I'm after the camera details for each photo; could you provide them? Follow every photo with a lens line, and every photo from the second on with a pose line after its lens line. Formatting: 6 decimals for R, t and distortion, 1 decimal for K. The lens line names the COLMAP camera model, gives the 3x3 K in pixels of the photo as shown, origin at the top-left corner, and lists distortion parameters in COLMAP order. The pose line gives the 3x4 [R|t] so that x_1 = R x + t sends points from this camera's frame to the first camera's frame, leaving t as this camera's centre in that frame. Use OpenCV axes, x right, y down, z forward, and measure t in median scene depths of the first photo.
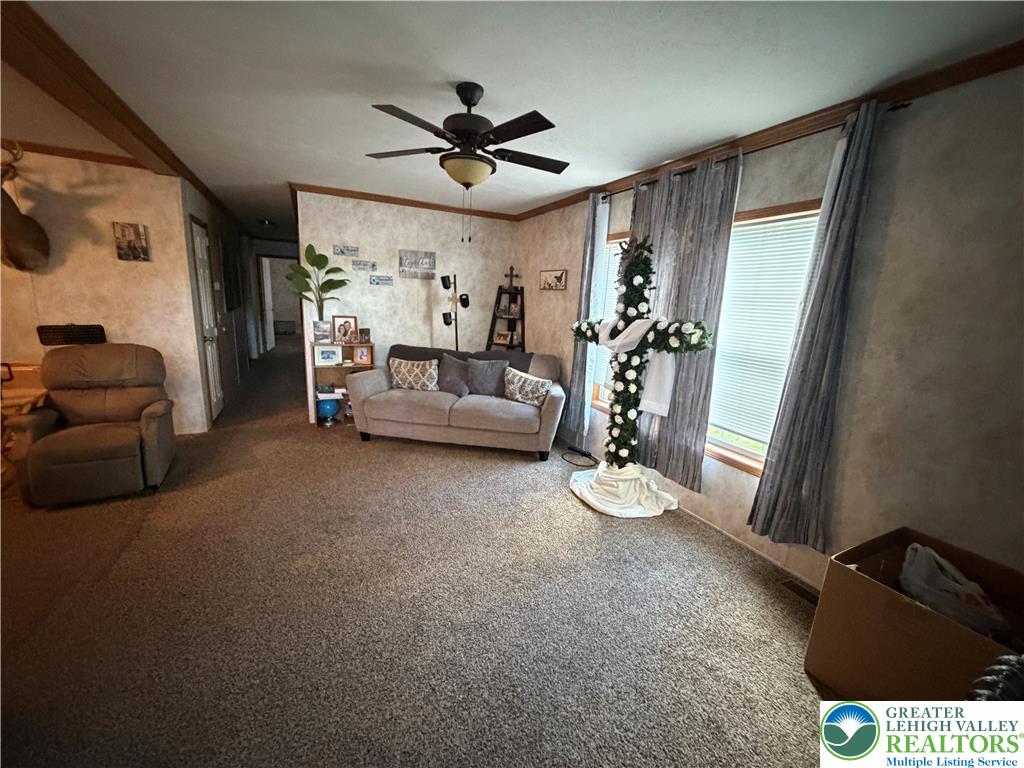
lens RADIAL K [[407.4, 0, 510.2], [0, 407.4, 389.4], [0, 0, 1]] dist [-0.000048, 0.000670]
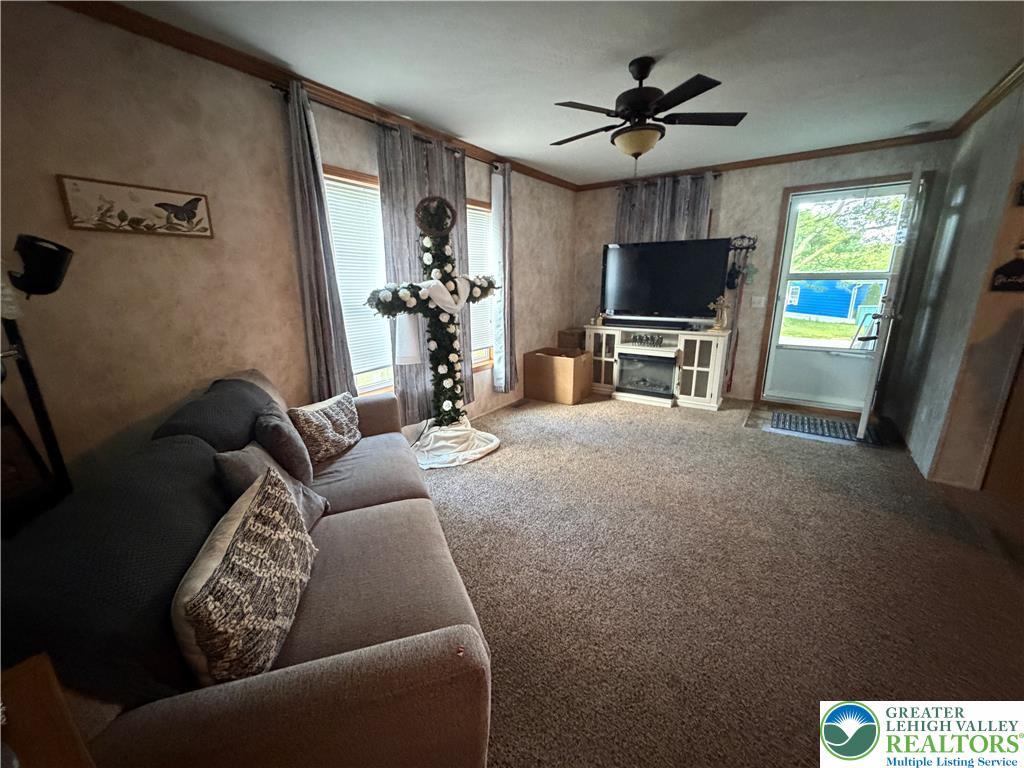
lens RADIAL K [[407.4, 0, 508.6], [0, 407.4, 382.3], [0, 0, 1]] dist [-0.000048, 0.000670]
pose [[-0.487783, -0.270783, 0.829906, -0.652879], [0.164381, 0.905178, 0.391960, -0.292695], [-0.857348, 0.327612, -0.397019, 1.253174]]
